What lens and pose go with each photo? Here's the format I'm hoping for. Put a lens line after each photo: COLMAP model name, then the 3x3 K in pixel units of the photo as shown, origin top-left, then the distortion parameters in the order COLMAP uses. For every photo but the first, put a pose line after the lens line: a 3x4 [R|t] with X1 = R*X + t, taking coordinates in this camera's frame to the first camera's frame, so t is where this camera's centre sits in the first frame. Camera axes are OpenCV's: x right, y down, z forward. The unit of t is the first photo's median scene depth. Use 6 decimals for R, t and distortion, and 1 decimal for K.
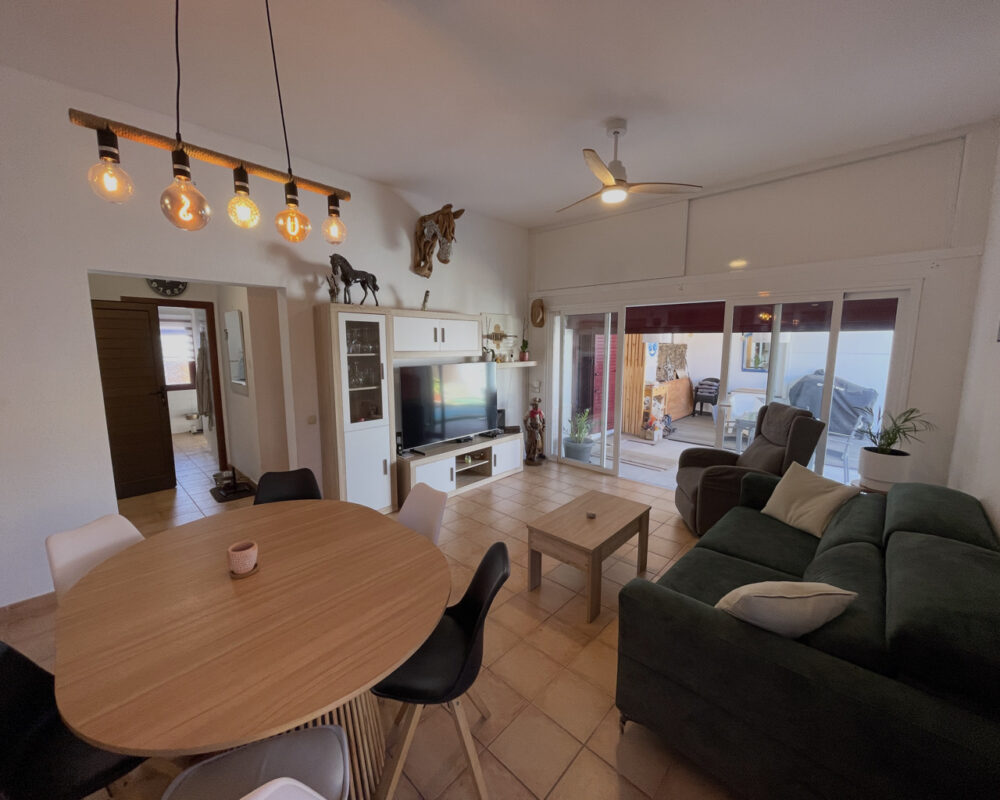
lens RADIAL K [[403.9, 0, 503.8], [0, 403.9, 396.3], [0, 0, 1]] dist [-0.003970, 0.001292]
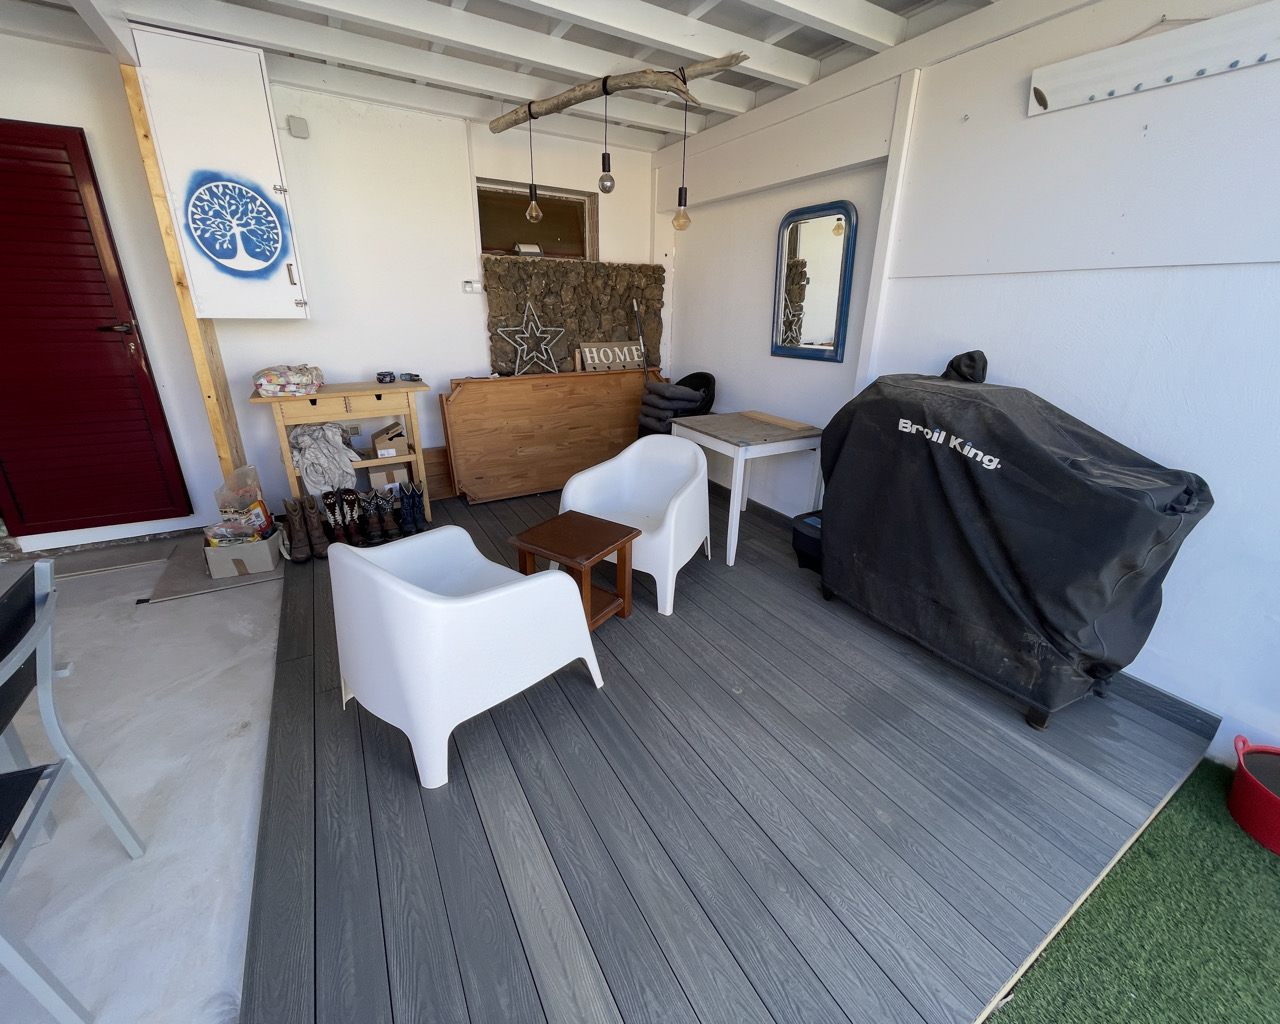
lens RADIAL K [[517.0, 0, 639.4], [0, 517.0, 493.0], [0, 0, 1]] dist [-0.003970, 0.001292]
pose [[0.957319, 0.112521, -0.266231, 0.674117], [-0.054115, 0.974599, 0.217319, -0.042999], [0.283921, -0.193637, 0.939092, 0.648830]]
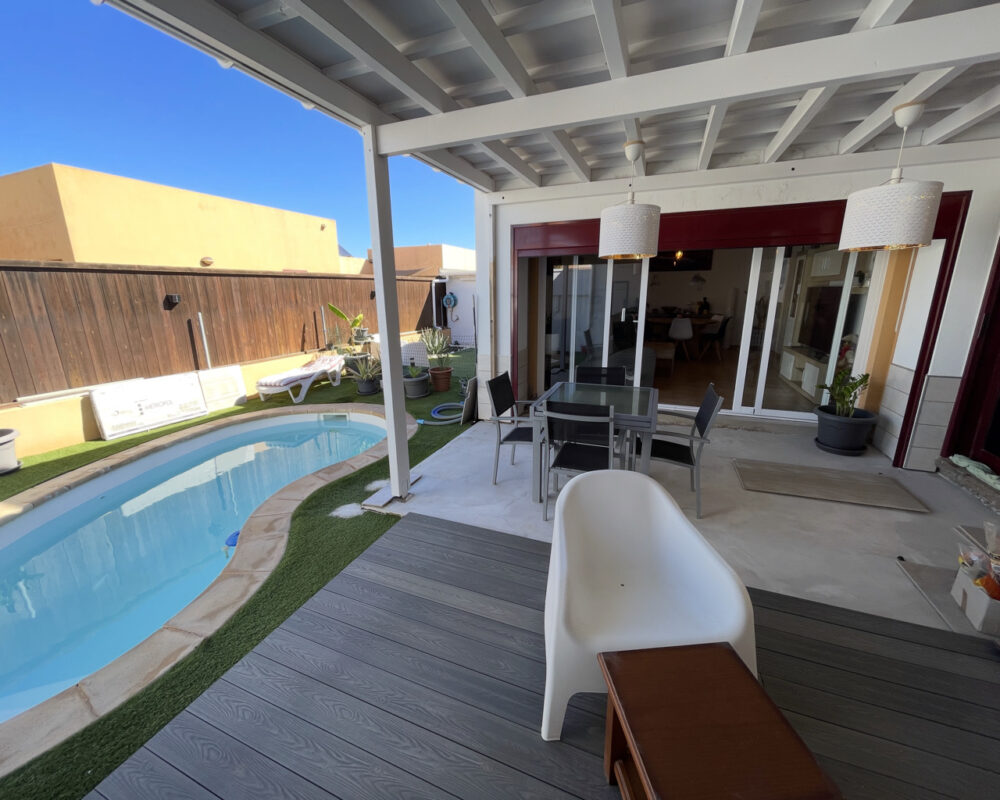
lens RADIAL K [[403.9, 0, 495.7], [0, 403.9, 393.3], [0, 0, 1]] dist [-0.003970, 0.001292]
pose [[-0.935549, 0.096289, -0.339820, 0.667043], [-0.036294, 0.930820, 0.363671, -0.099090], [0.351328, 0.352565, -0.867333, 0.948503]]
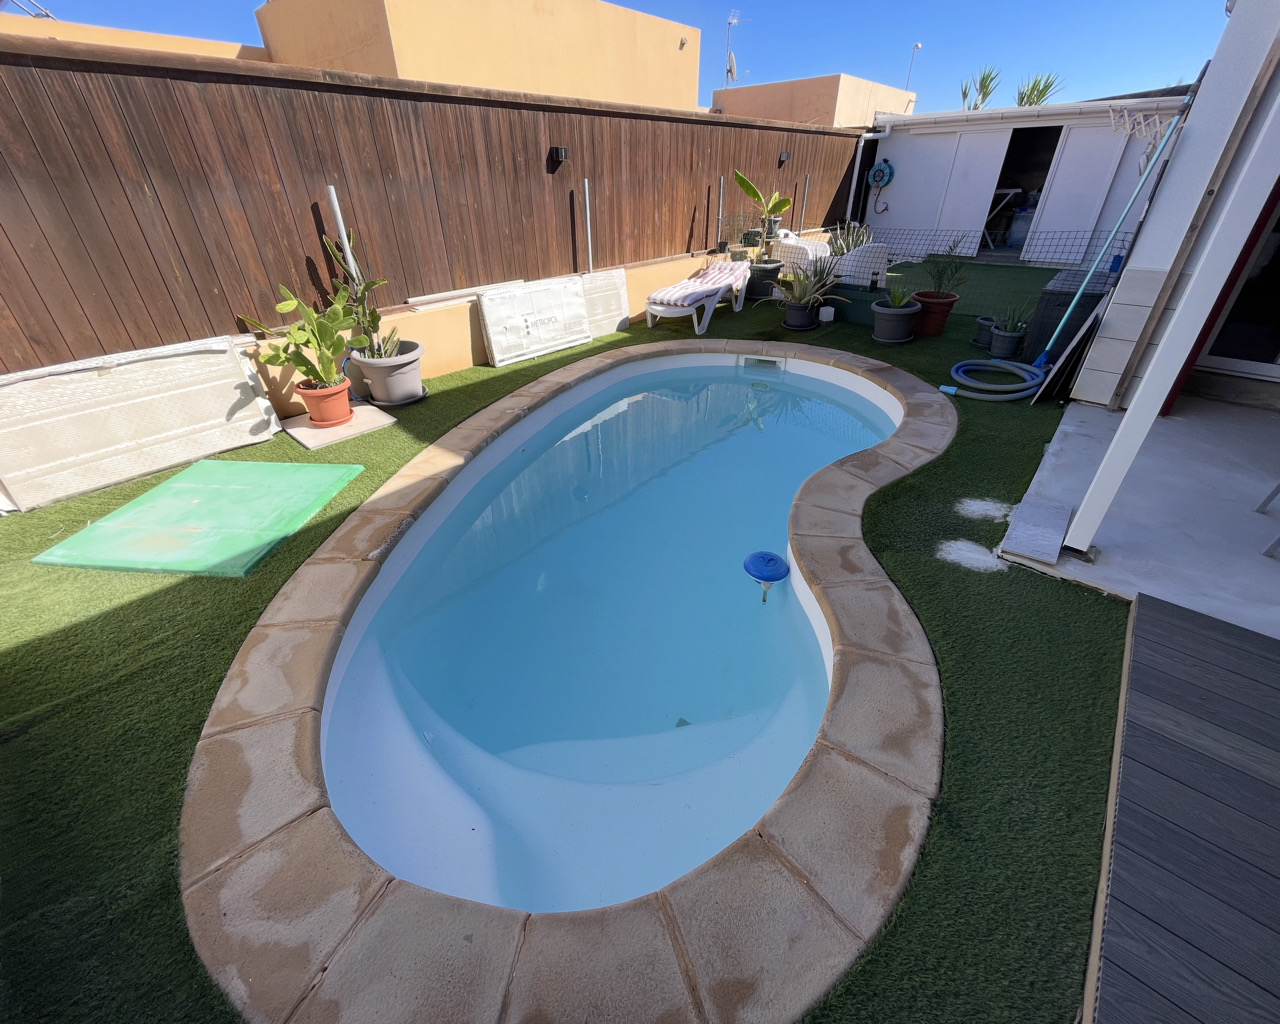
lens RADIAL K [[517.0, 0, 627.6], [0, 517.0, 490.0], [0, 0, 1]] dist [-0.003970, 0.001292]
pose [[-0.999833, 0.017730, -0.004320, 0.854684], [0.011058, 0.776952, 0.629463, -0.052806], [0.014517, 0.629311, -0.777018, 0.797835]]
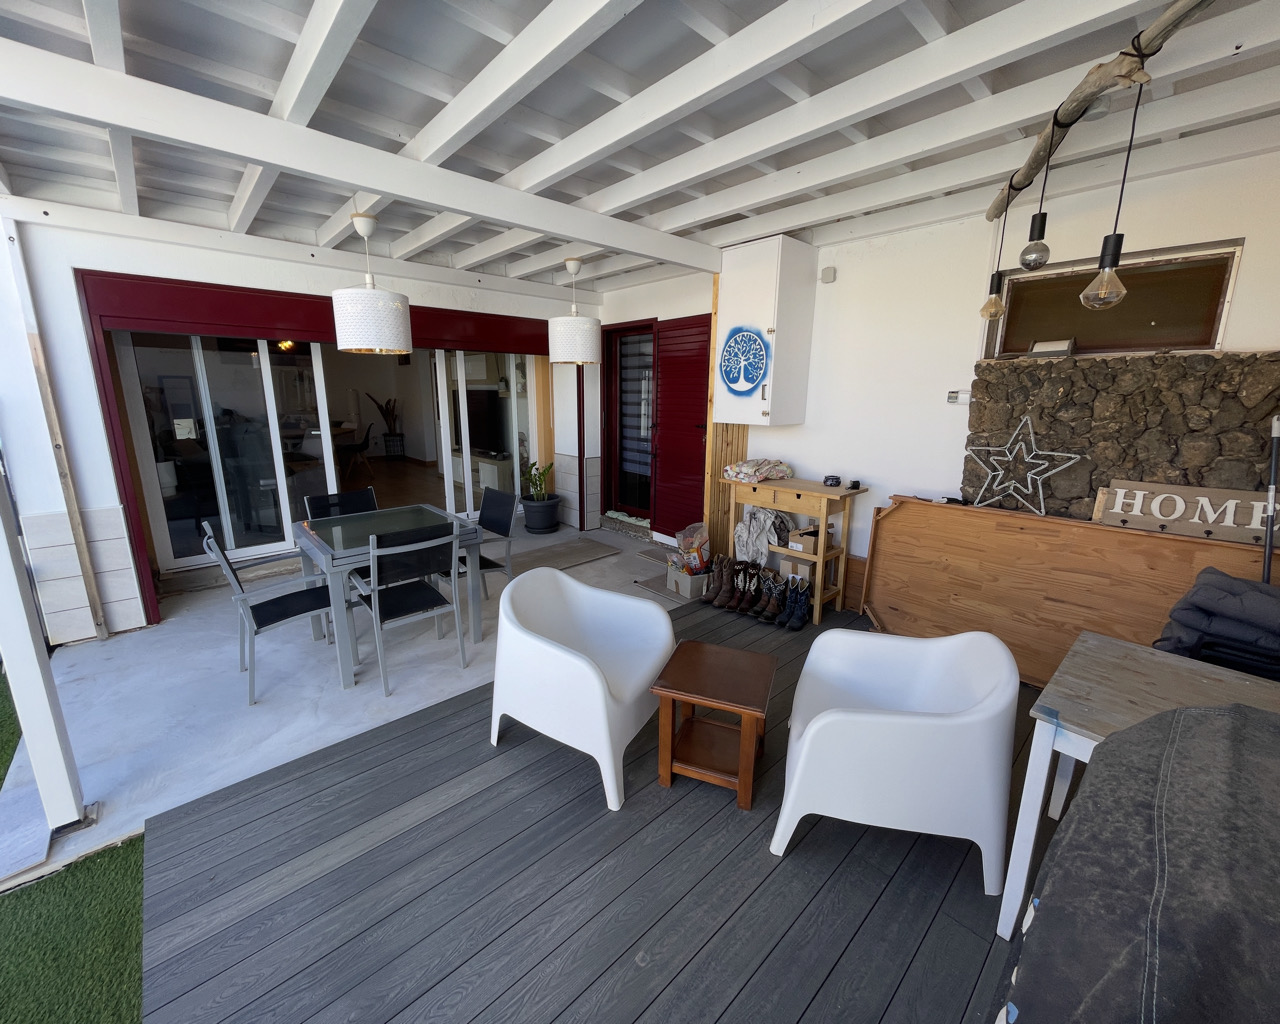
lens RADIAL K [[517.0, 0, 638.1], [0, 517.0, 502.7], [0, 0, 1]] dist [-0.003970, 0.001292]
pose [[-0.082609, 0.209413, -0.974331, 0.801642], [-0.137638, 0.965907, 0.219272, -0.087621], [0.987032, 0.152219, -0.050969, 0.859149]]
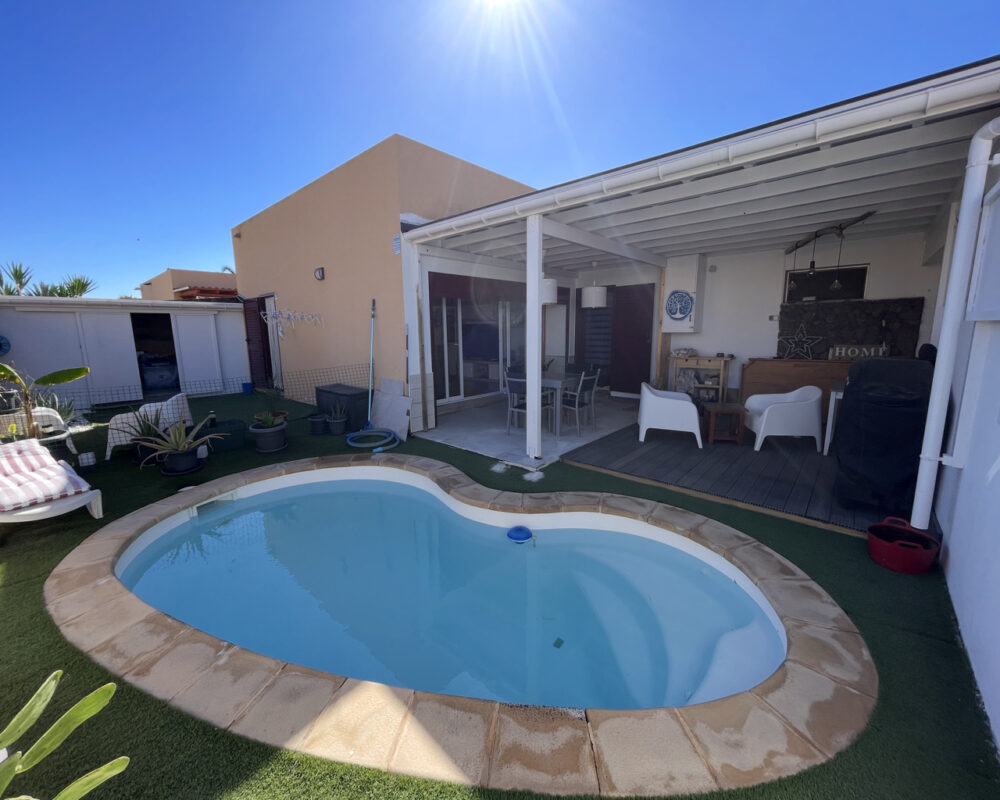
lens RADIAL K [[403.9, 0, 500.1], [0, 403.9, 394.3], [0, 0, 1]] dist [-0.003970, 0.001292]
pose [[0.017111, 0.158817, -0.987160, 1.152668], [-0.117596, 0.980772, 0.155751, -0.029455], [0.992914, 0.113421, 0.035459, 0.544106]]
